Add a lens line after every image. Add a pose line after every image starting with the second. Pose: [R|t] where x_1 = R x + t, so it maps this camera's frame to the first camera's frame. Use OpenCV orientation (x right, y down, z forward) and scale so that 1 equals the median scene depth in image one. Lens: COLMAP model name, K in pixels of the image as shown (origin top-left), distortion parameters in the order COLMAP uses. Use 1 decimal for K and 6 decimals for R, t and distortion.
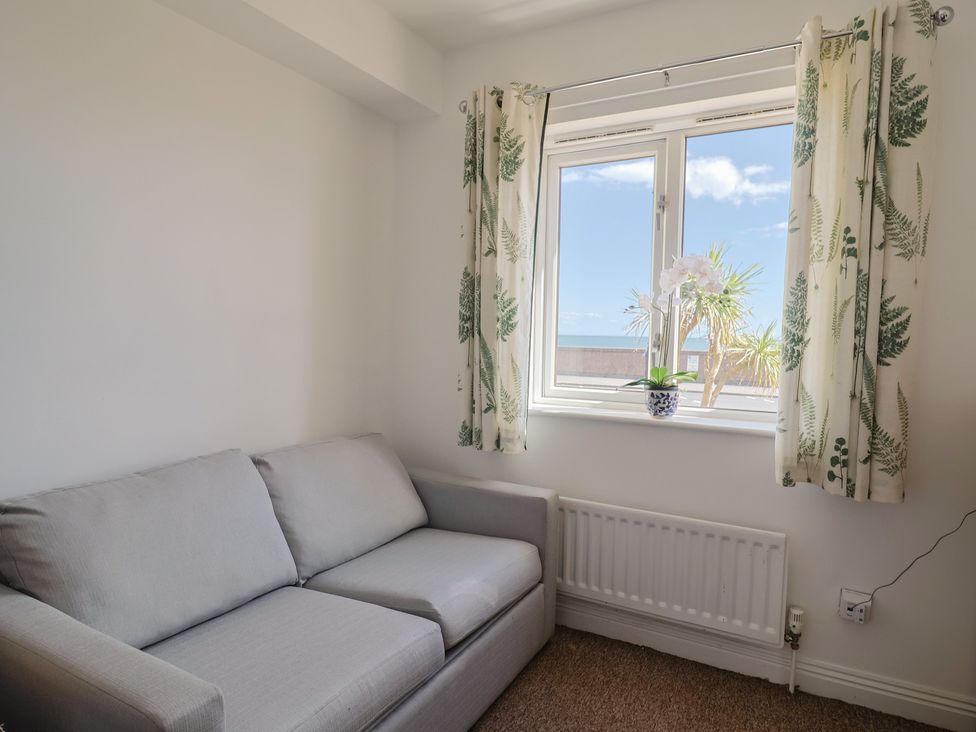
lens RADIAL K [[575.9, 0, 504.9], [0, 575.9, 372.4], [0, 0, 1]] dist [-0.001728, -0.011063]
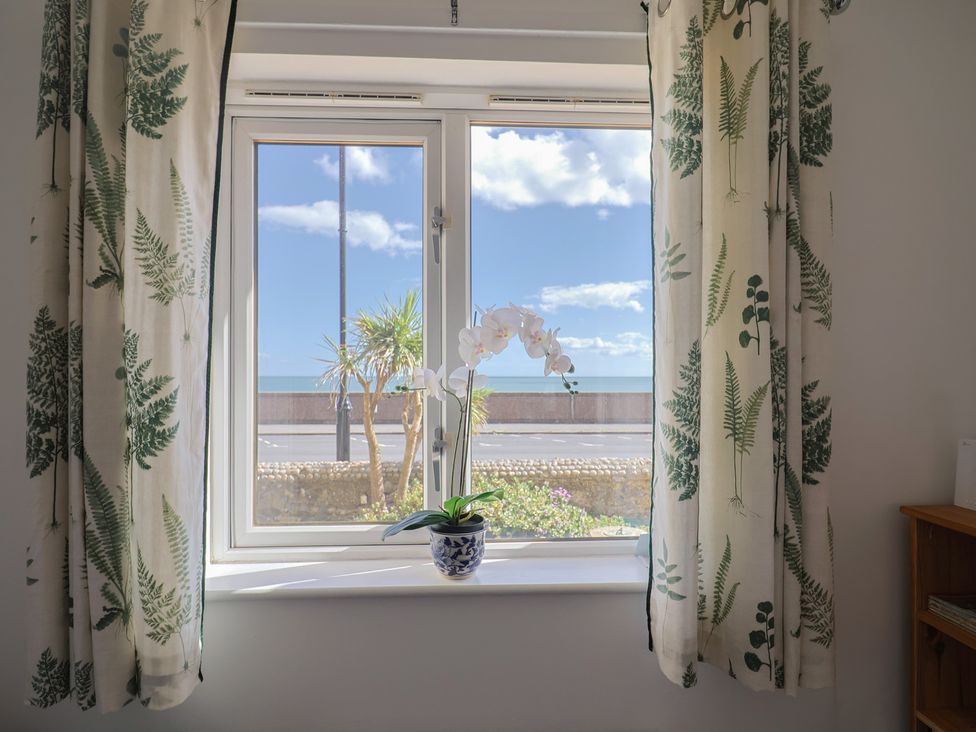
lens RADIAL K [[575.9, 0, 504.9], [0, 575.9, 372.4], [0, 0, 1]] dist [-0.001728, -0.011063]
pose [[0.853183, -0.016077, 0.521365, 0.006520], [0.052934, 0.997033, -0.055880, -0.091453], [-0.518920, 0.075274, 0.851502, 0.449080]]
